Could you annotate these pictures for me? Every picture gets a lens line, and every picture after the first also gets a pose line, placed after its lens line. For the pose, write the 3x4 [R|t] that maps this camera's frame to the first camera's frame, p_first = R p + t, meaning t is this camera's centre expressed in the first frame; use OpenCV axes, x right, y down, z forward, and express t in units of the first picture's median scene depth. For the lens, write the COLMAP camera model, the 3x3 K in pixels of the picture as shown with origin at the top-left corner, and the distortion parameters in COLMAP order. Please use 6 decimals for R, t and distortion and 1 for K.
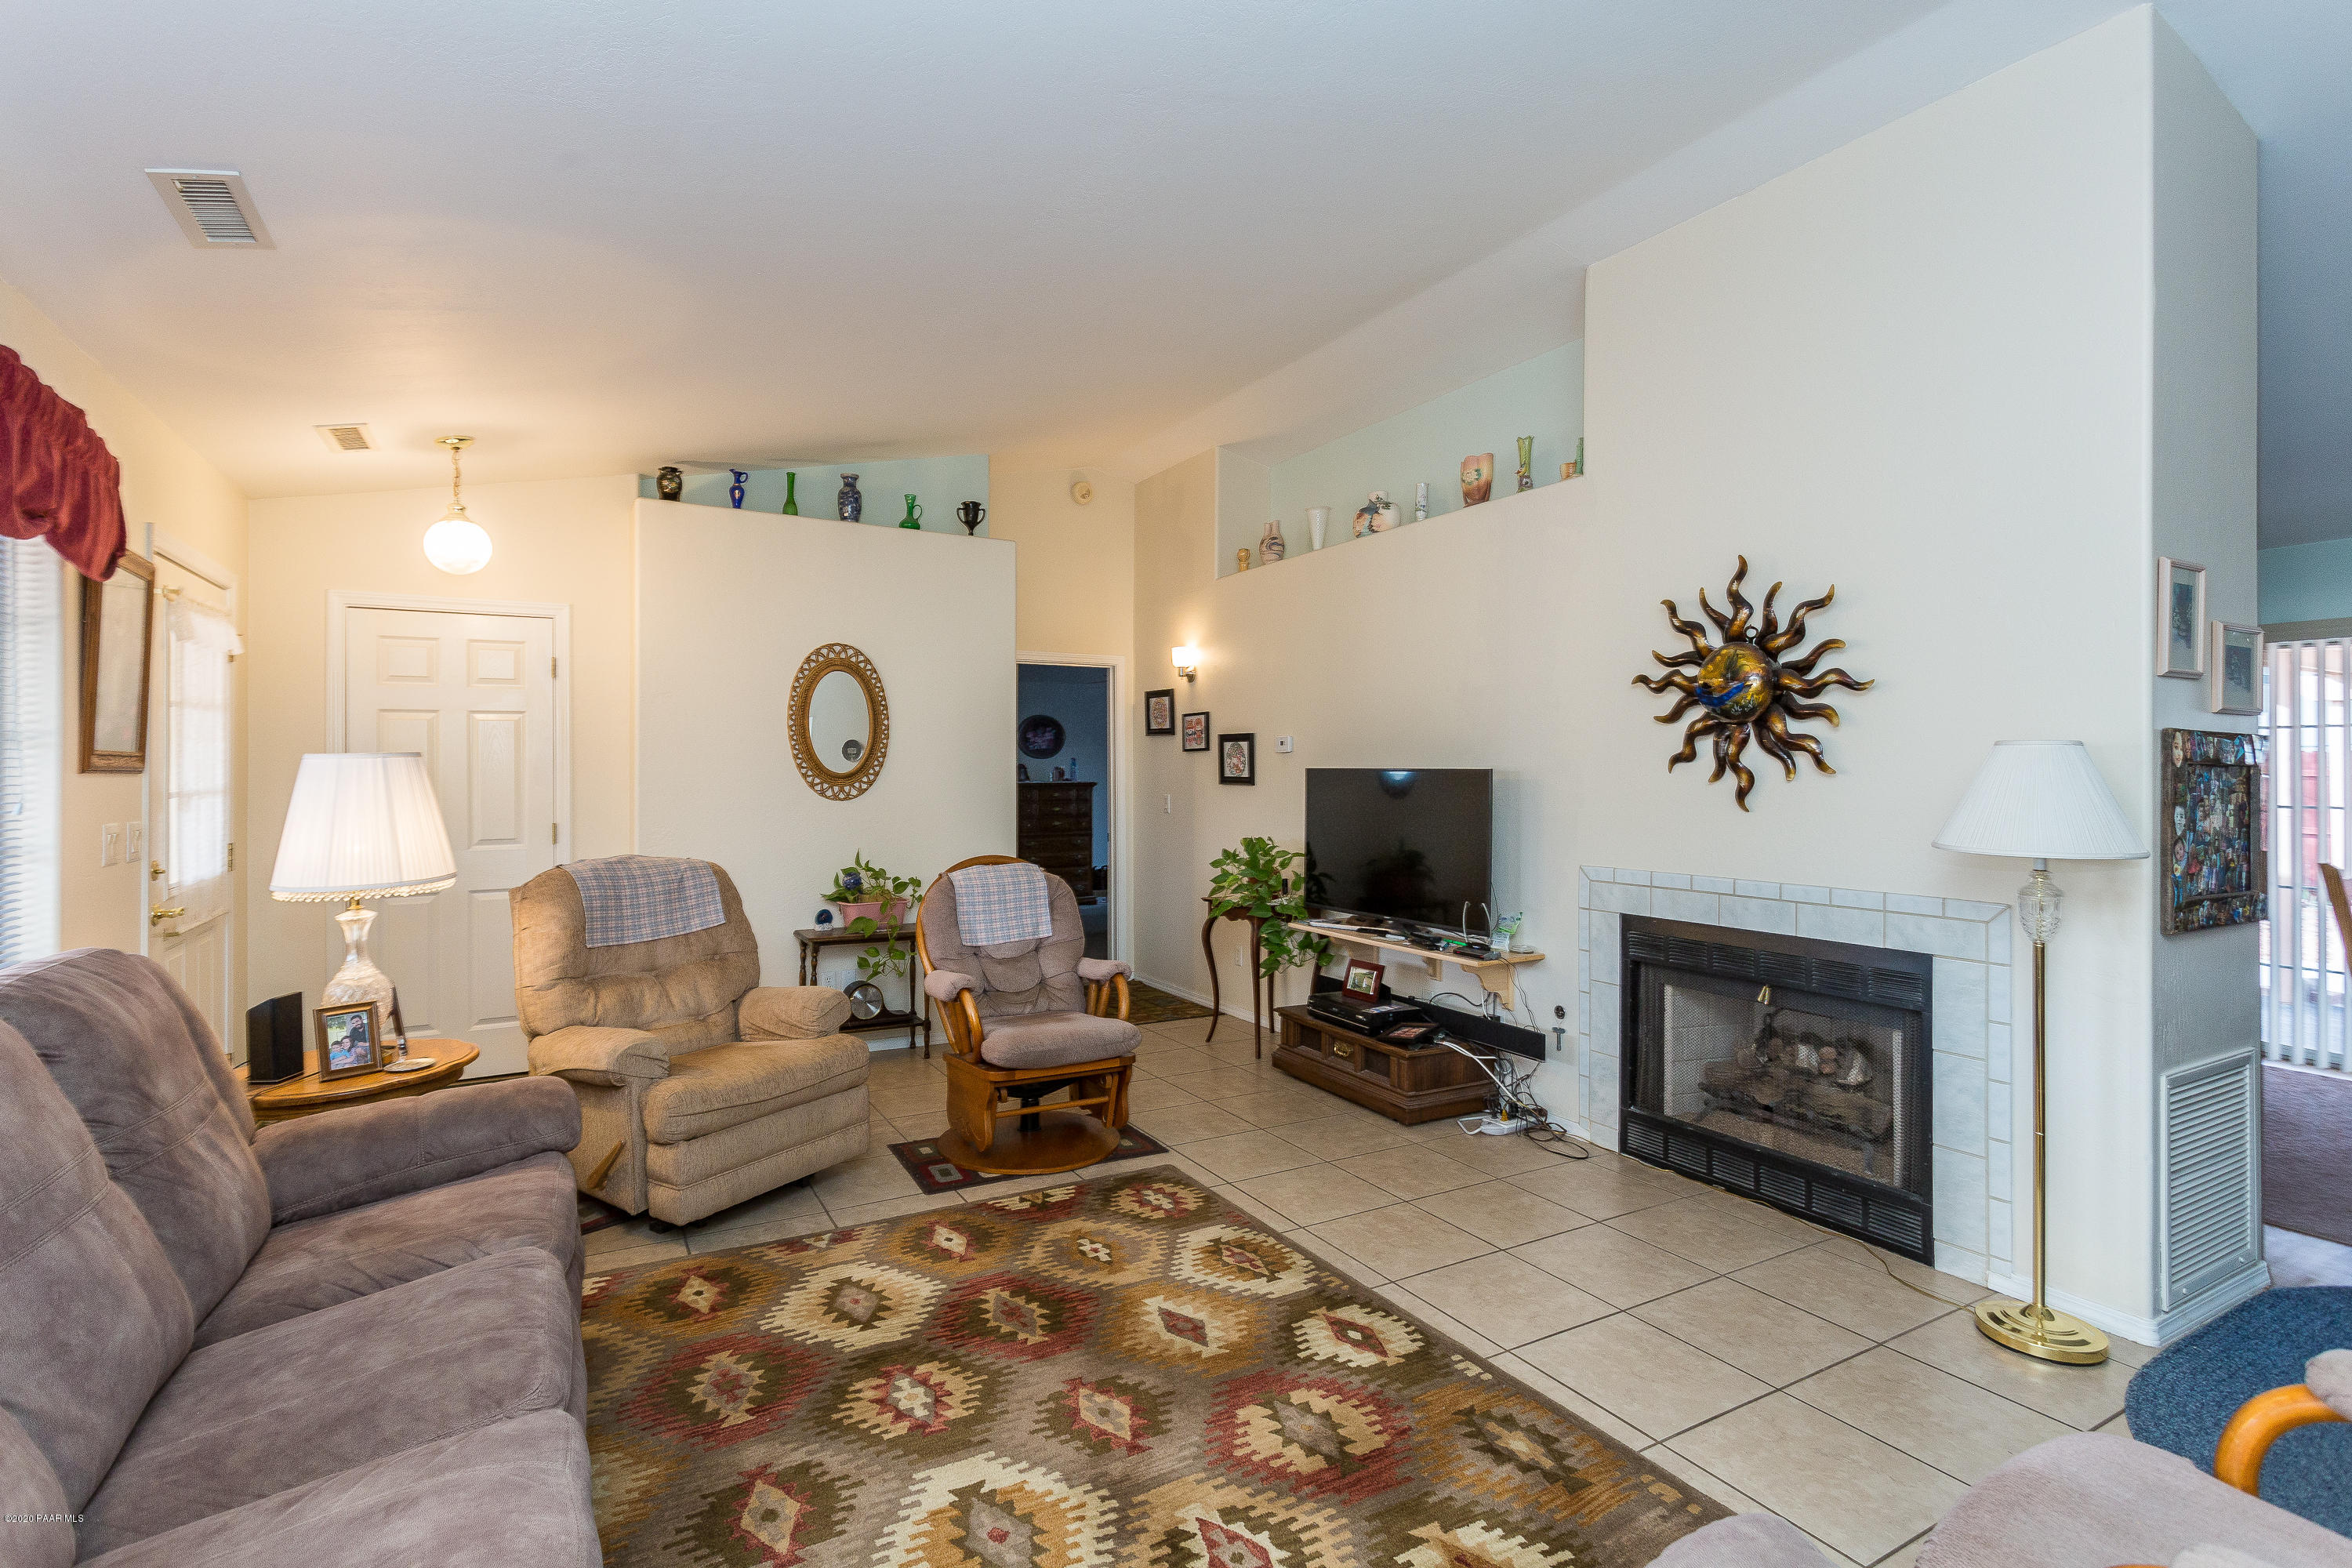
lens RADIAL K [[1093.5, 0, 1178.9], [0, 1093.5, 759.1], [0, 0, 1]] dist [-0.002961, -0.000460]
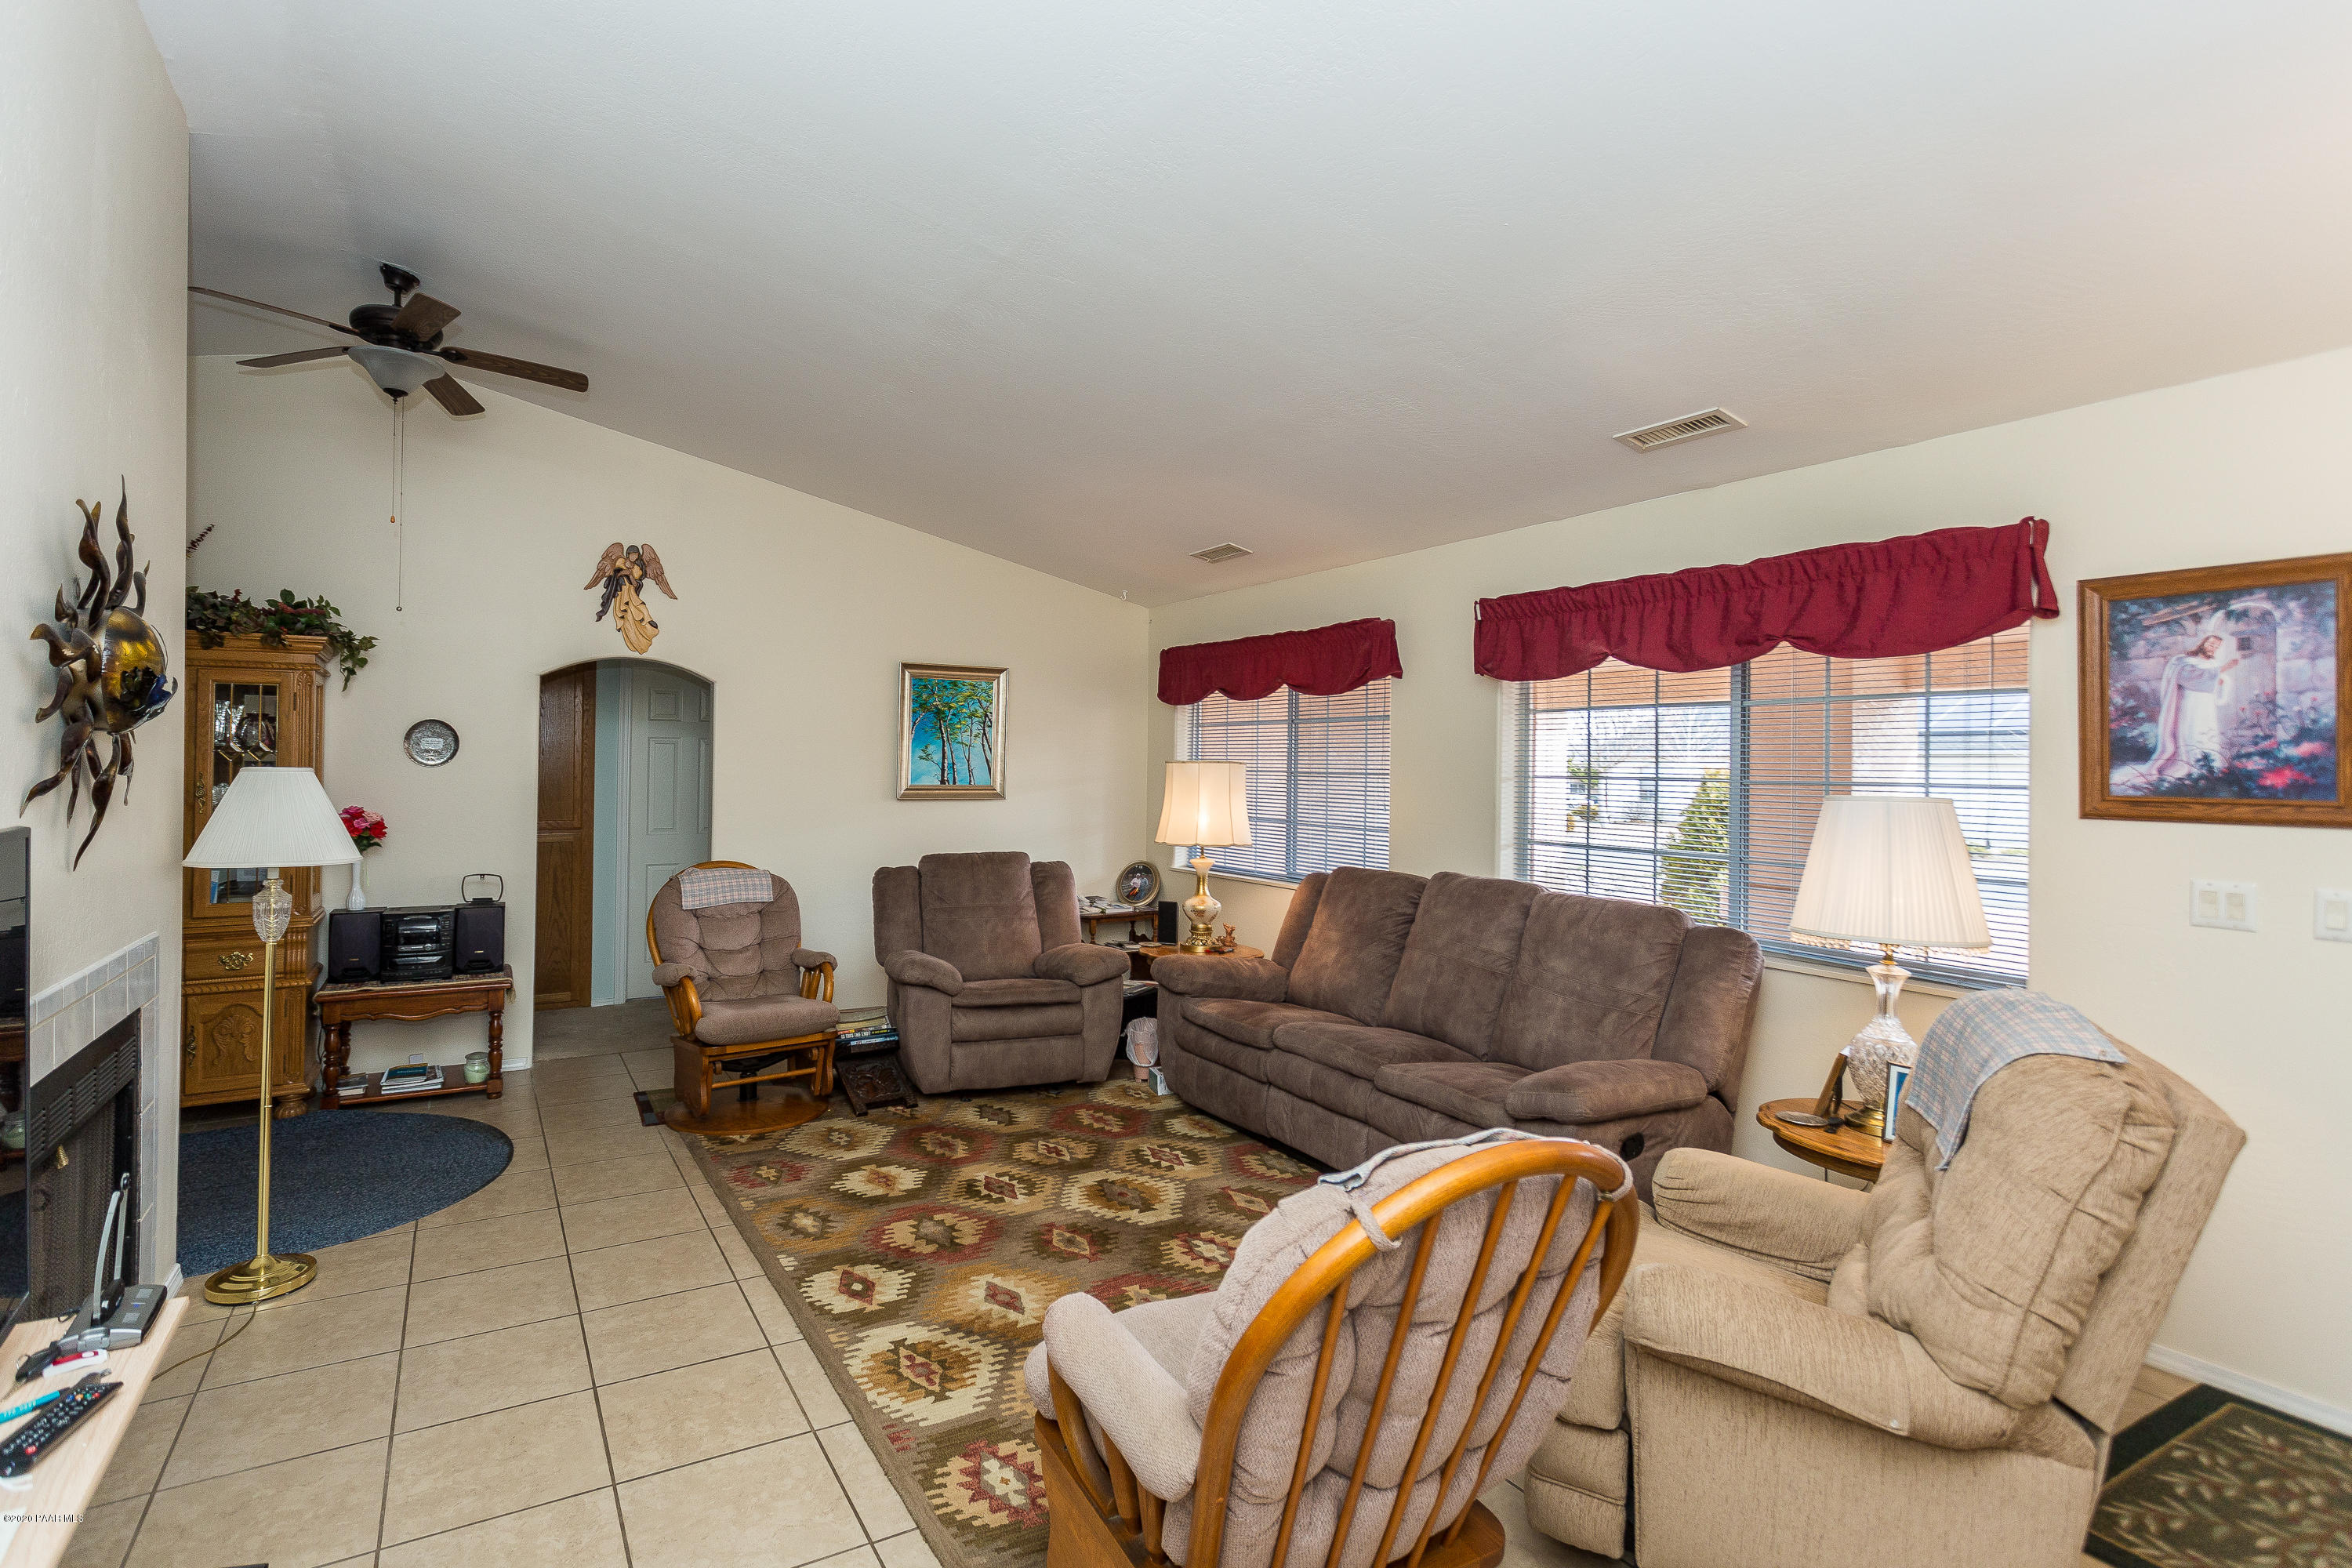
lens RADIAL K [[1169.9, 0, 1161.5], [0, 1169.9, 728.8], [0, 0, 1]] dist [0.003267, 0.000710]
pose [[-0.999210, -0.011858, -0.037940, -0.081249], [-0.010429, 0.999237, -0.037630, -0.016391], [0.038357, -0.037205, -0.998571, 1.720969]]
